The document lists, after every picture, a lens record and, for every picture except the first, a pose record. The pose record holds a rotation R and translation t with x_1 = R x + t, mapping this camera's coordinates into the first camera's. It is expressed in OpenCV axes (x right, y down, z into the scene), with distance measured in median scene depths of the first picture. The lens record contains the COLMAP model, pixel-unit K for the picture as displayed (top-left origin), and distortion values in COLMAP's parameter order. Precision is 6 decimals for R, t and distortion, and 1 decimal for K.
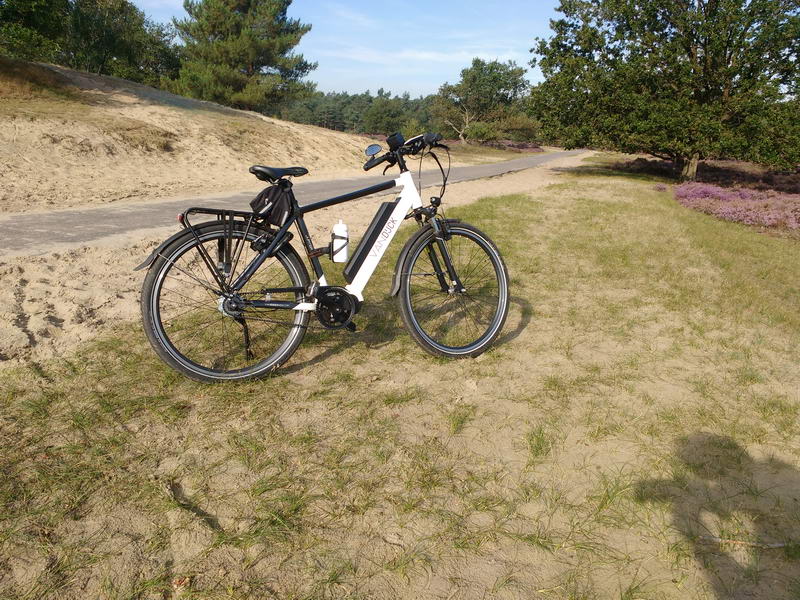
lens RADIAL K [[630.6, 0, 400.0], [0, 630.6, 300.0], [0, 0, 1]] dist [0.092427, -0.141381]
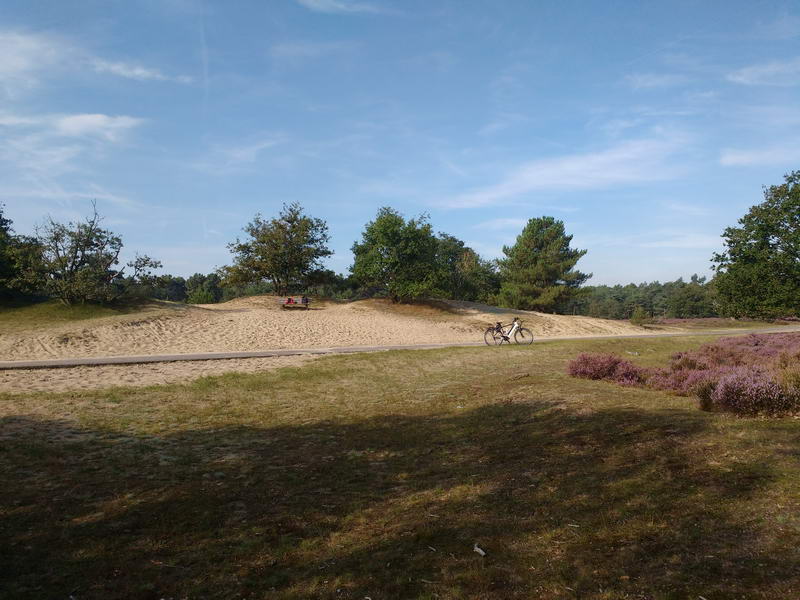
lens RADIAL K [[630.6, 0, 400.0], [0, 630.6, 300.0], [0, 0, 1]] dist [0.092427, -0.141381]
pose [[0.881719, -0.087175, -0.463651, 0.163658], [-0.053477, 0.957978, -0.281814, 0.123978], [0.468734, 0.273275, 0.840005, -0.431257]]
